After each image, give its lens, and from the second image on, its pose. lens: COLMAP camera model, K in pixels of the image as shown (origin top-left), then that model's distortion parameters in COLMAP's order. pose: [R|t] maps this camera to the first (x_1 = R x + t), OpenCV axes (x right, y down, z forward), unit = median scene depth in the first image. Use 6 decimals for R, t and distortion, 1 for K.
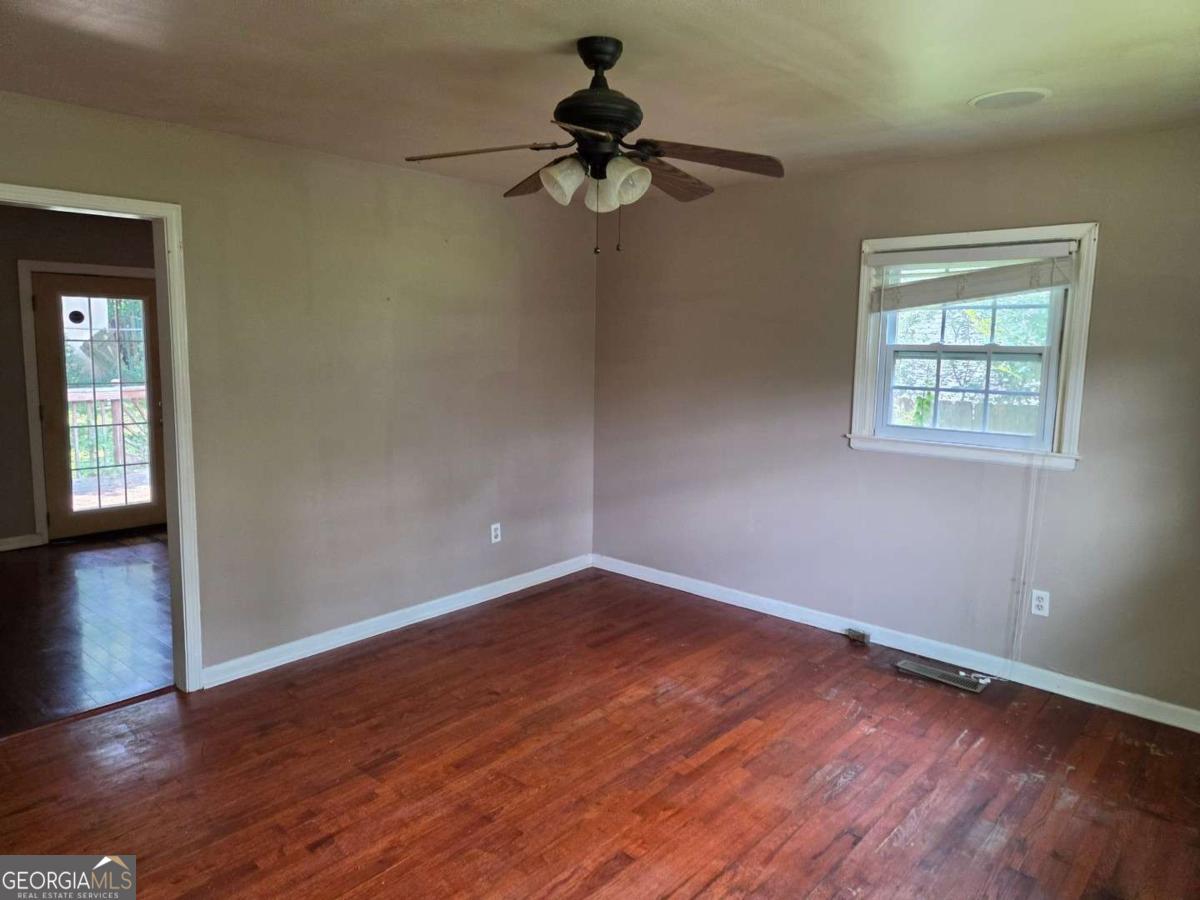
lens RADIAL K [[809.0, 0, 598.2], [0, 809.0, 444.0], [0, 0, 1]] dist [0.060189, -0.029437]
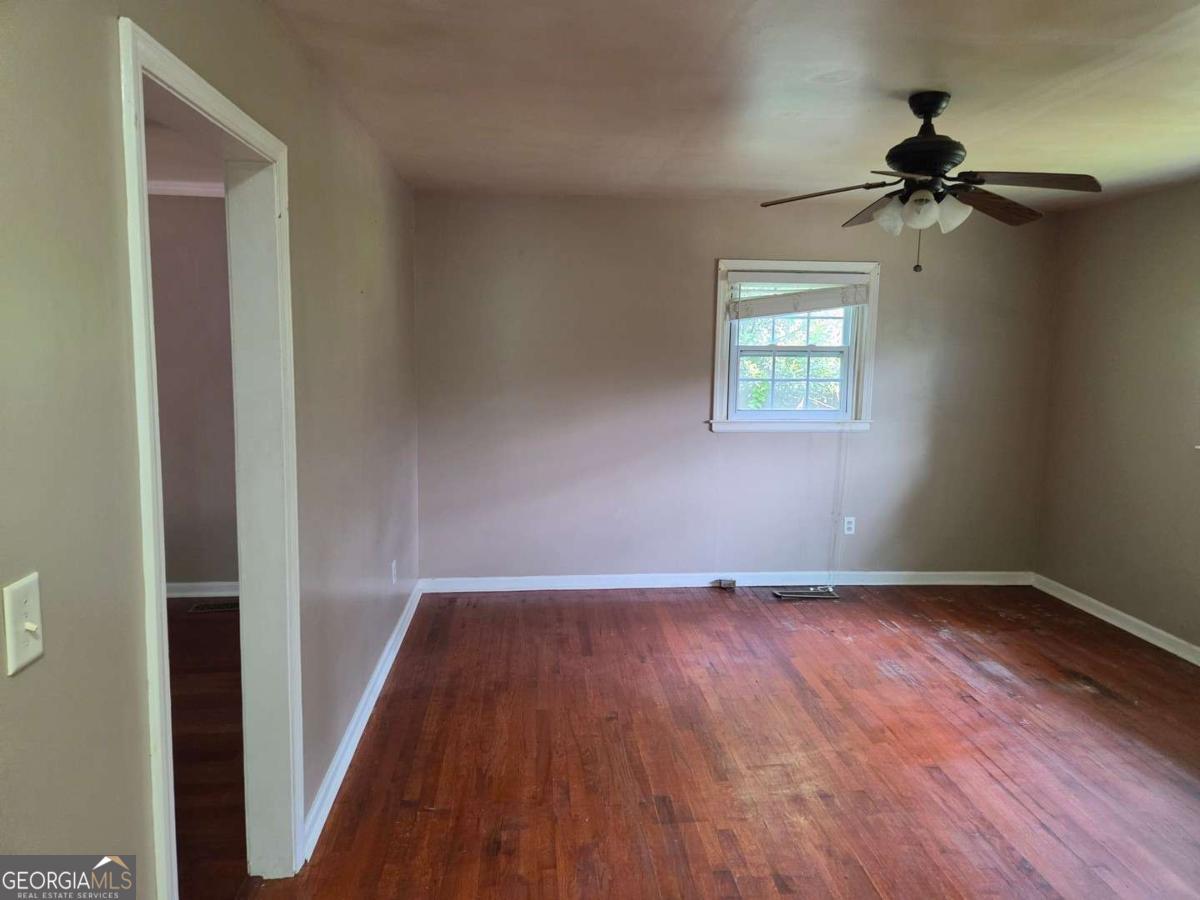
lens RADIAL K [[809.0, 0, 606.1], [0, 809.0, 442.8], [0, 0, 1]] dist [0.060189, -0.029437]
pose [[0.676753, -0.095644, 0.729971, -0.776110], [0.095179, 0.994571, 0.042072, -0.050450], [-0.730031, 0.041006, 0.682182, 0.342342]]
